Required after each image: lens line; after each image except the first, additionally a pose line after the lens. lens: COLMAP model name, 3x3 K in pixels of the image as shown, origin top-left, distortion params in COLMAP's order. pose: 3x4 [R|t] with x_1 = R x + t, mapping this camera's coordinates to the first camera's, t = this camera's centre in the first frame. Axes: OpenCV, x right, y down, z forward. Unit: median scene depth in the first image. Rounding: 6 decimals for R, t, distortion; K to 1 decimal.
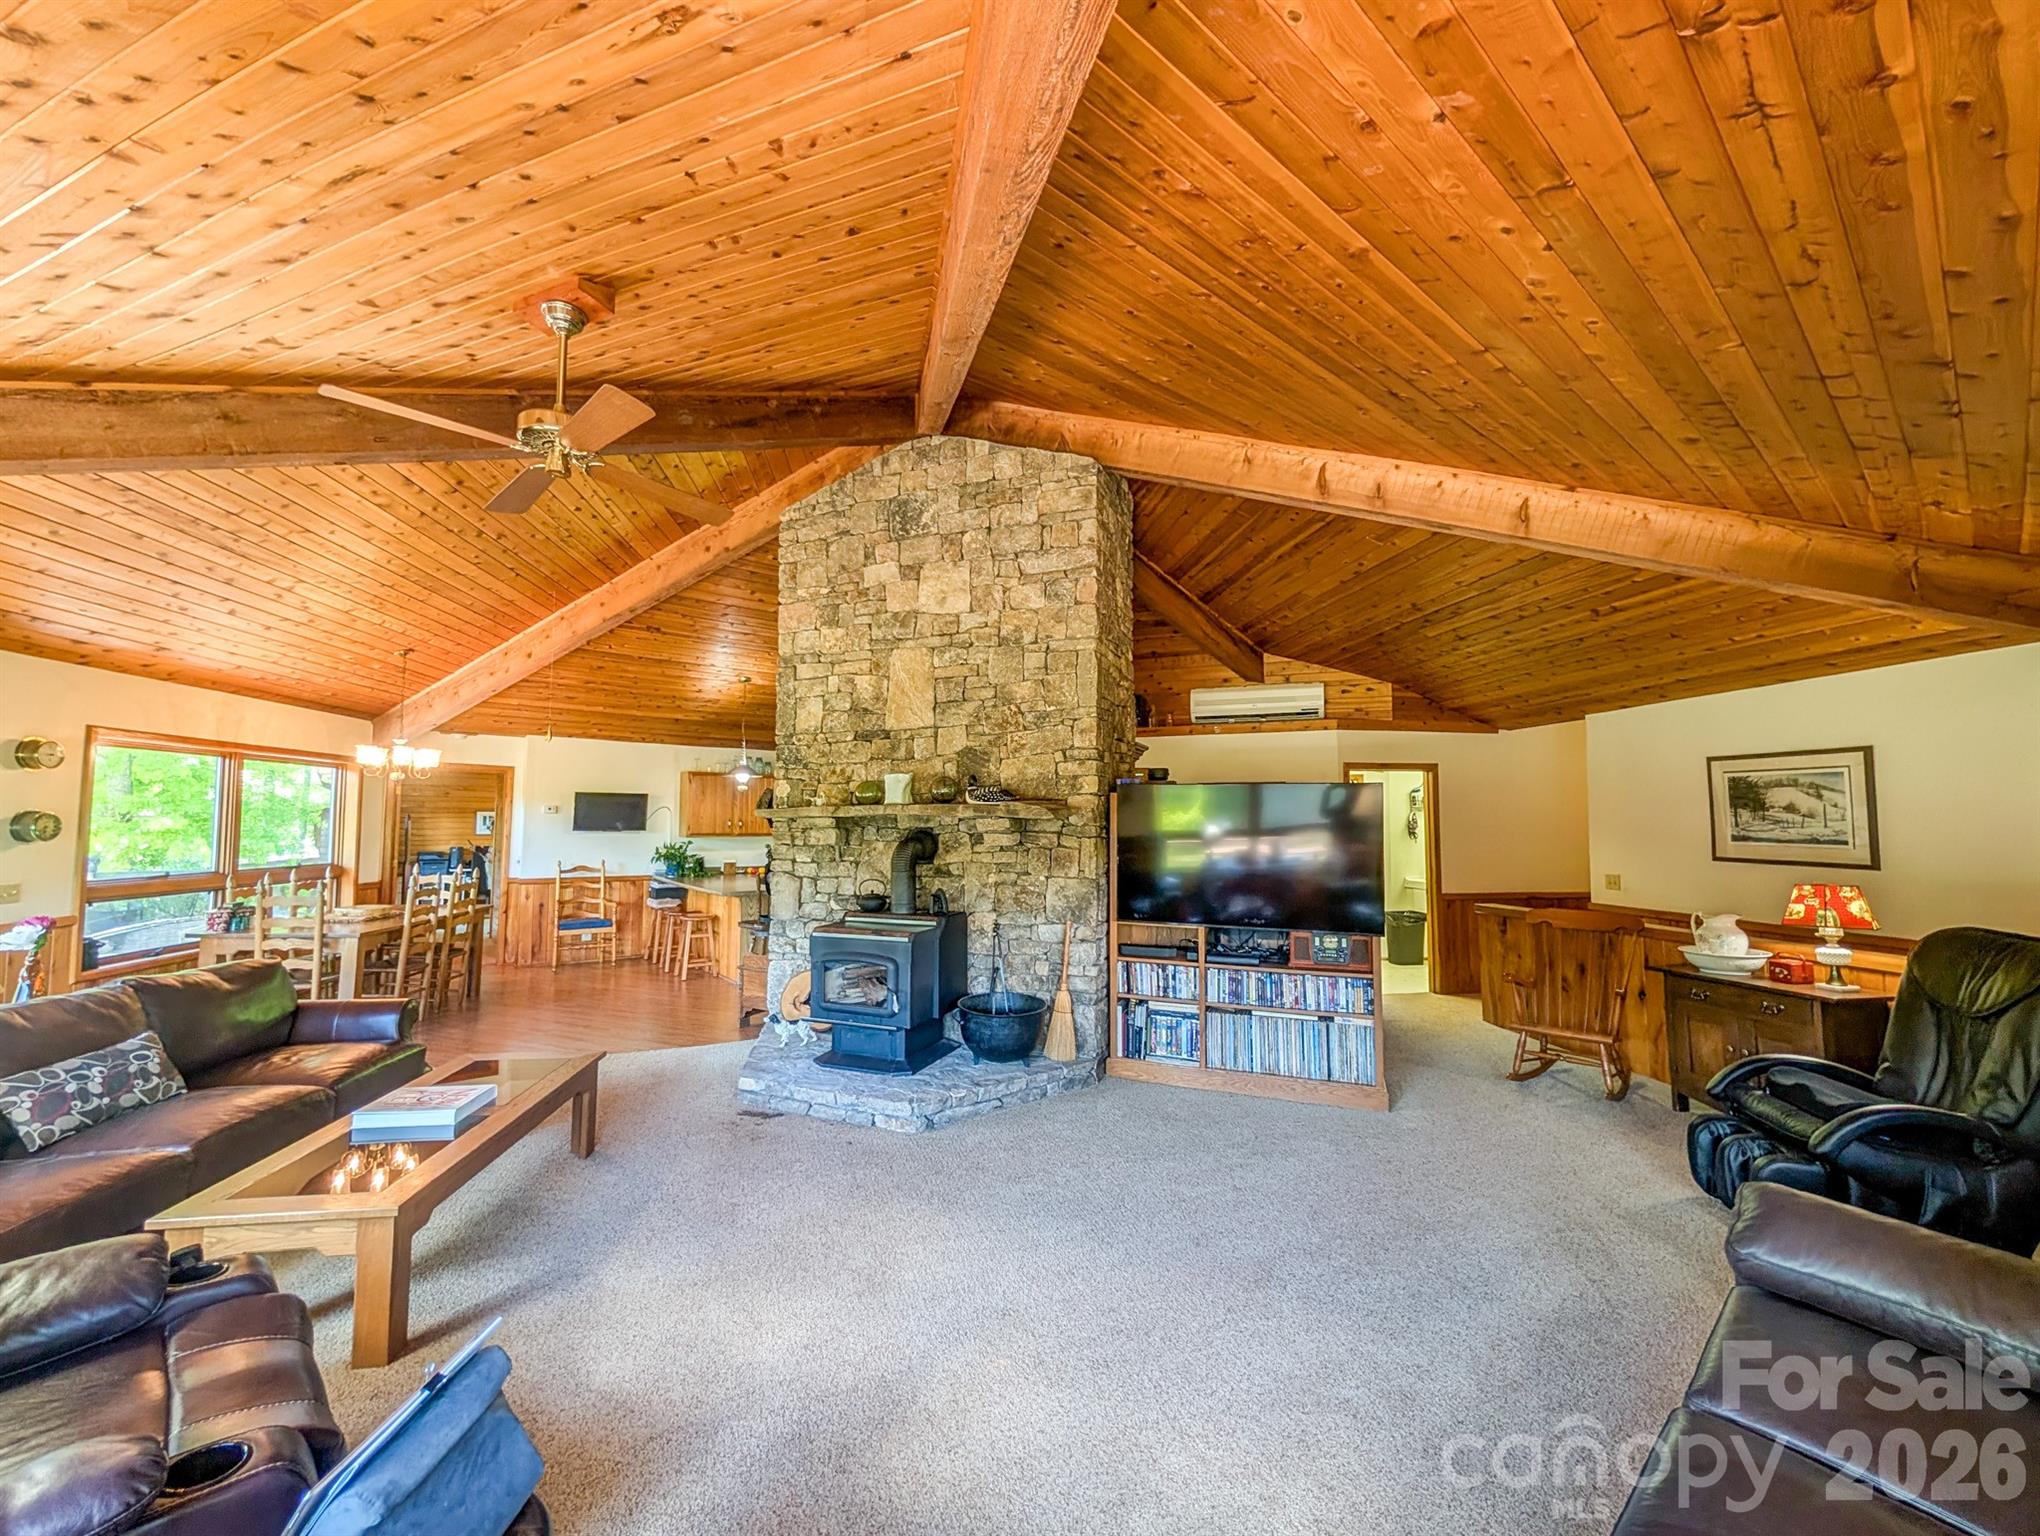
lens RADIAL K [[806.6, 0, 1028.0], [0, 806.6, 763.7], [0, 0, 1]] dist [0.000656, 0.000097]
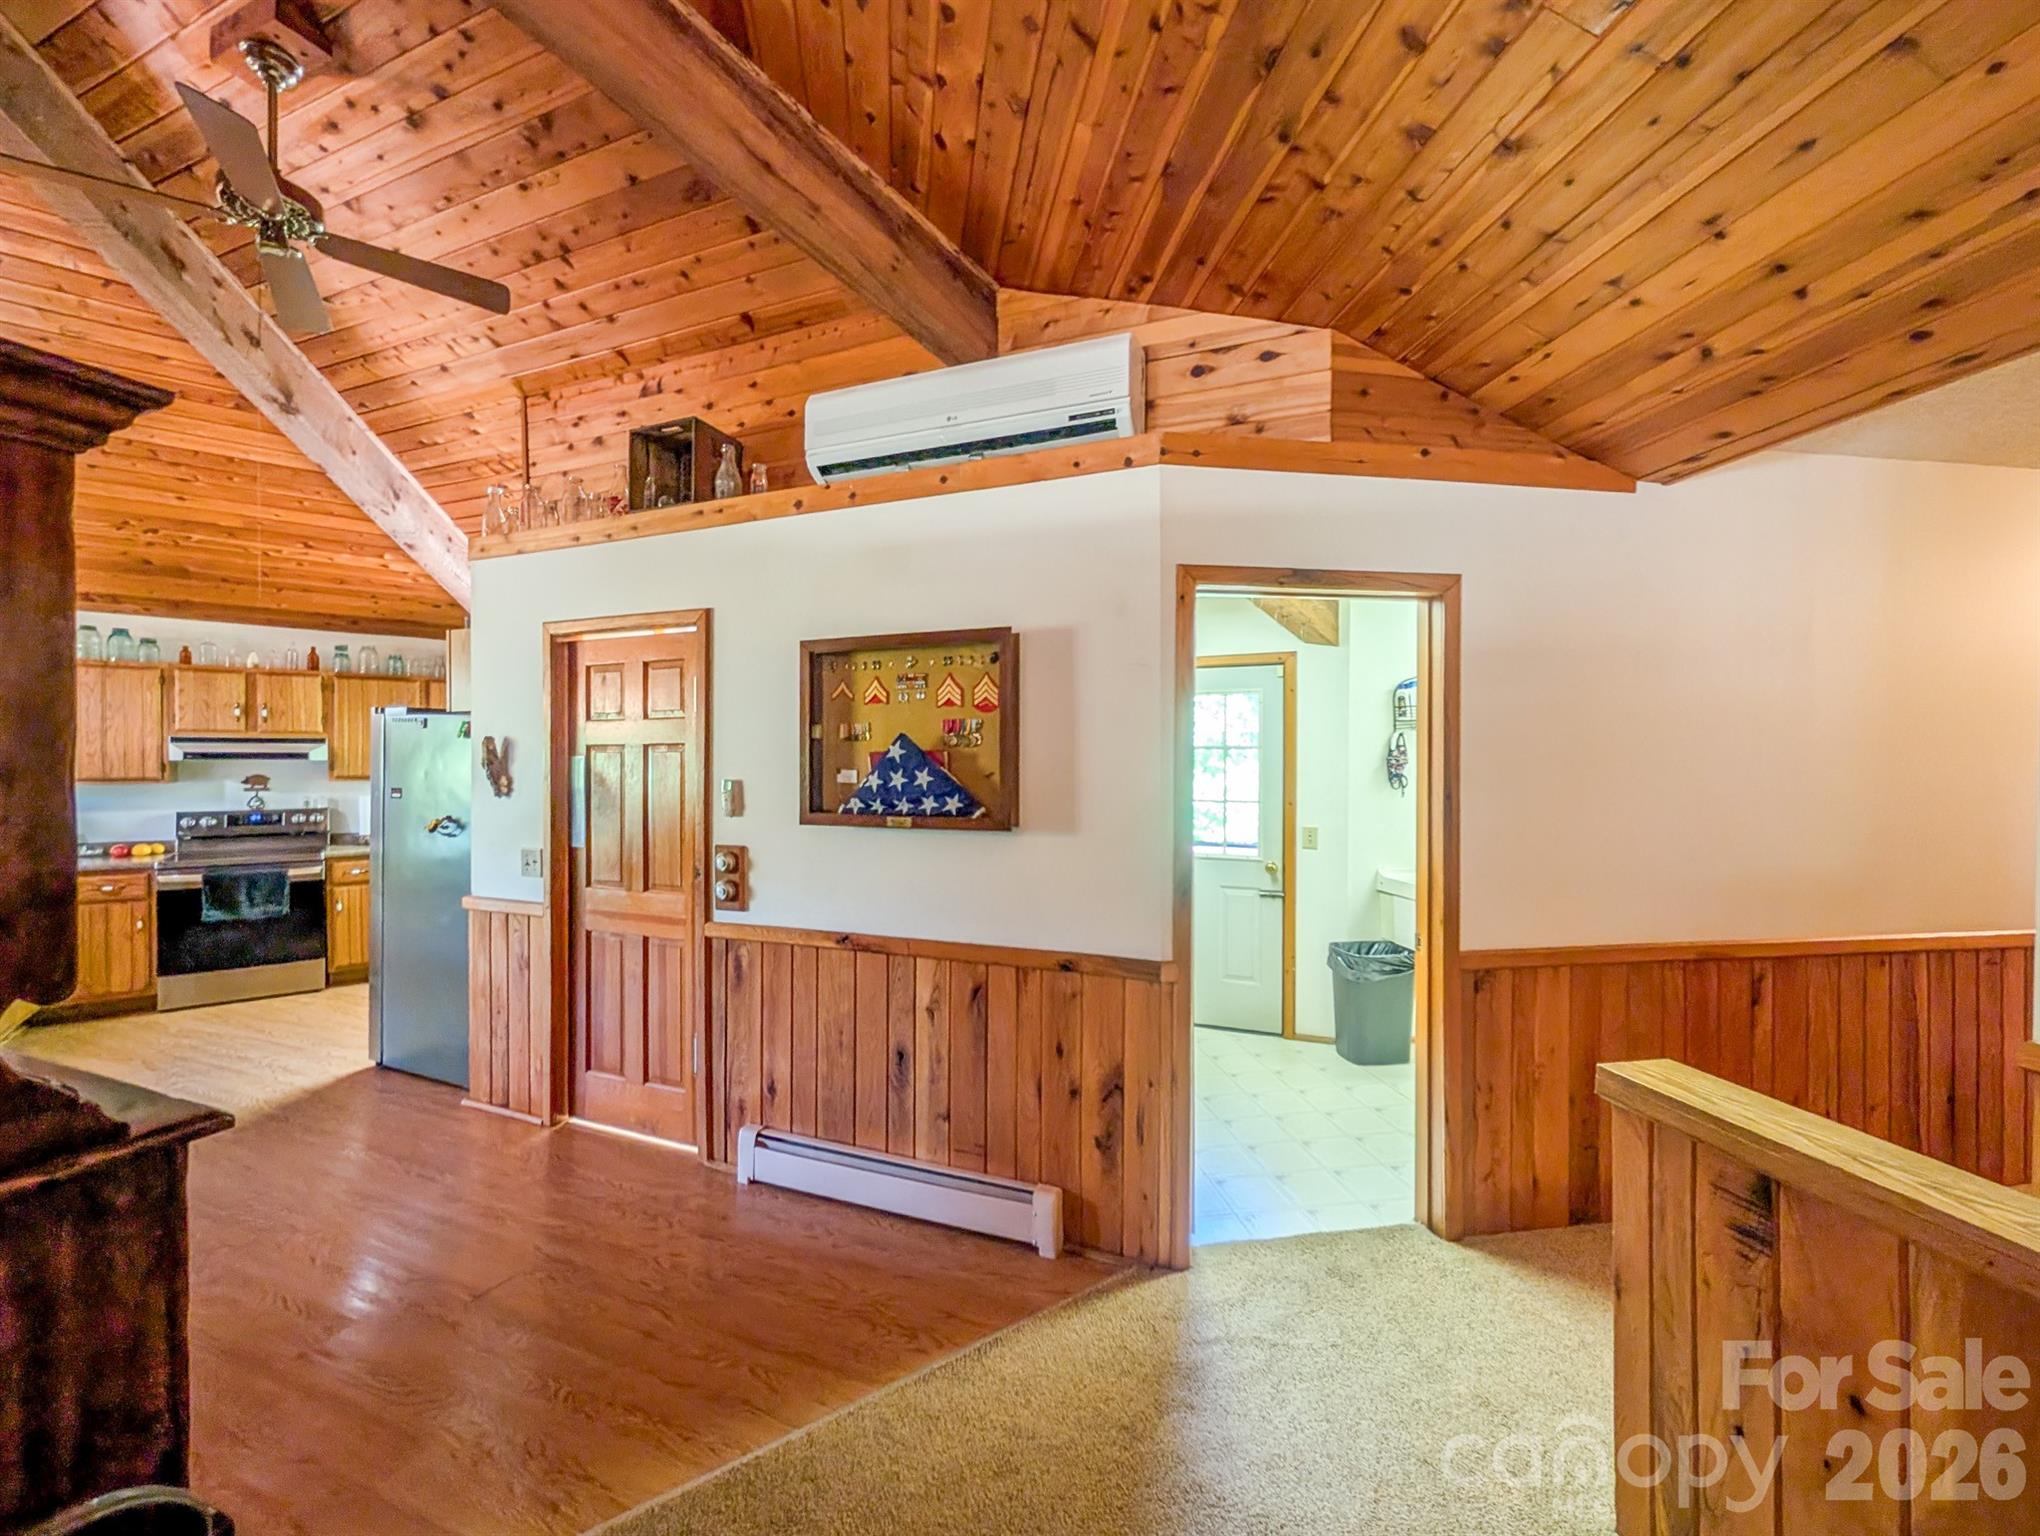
lens RADIAL K [[821.4, 0, 1032.0], [0, 821.4, 765.3], [0, 0, 1]] dist [-0.000275, -0.000065]
pose [[0.999995, -0.001058, 0.002823, 0.307110], [0.000861, 0.997623, 0.068897, 0.054711], [-0.002889, -0.068895, 0.997620, 0.610415]]
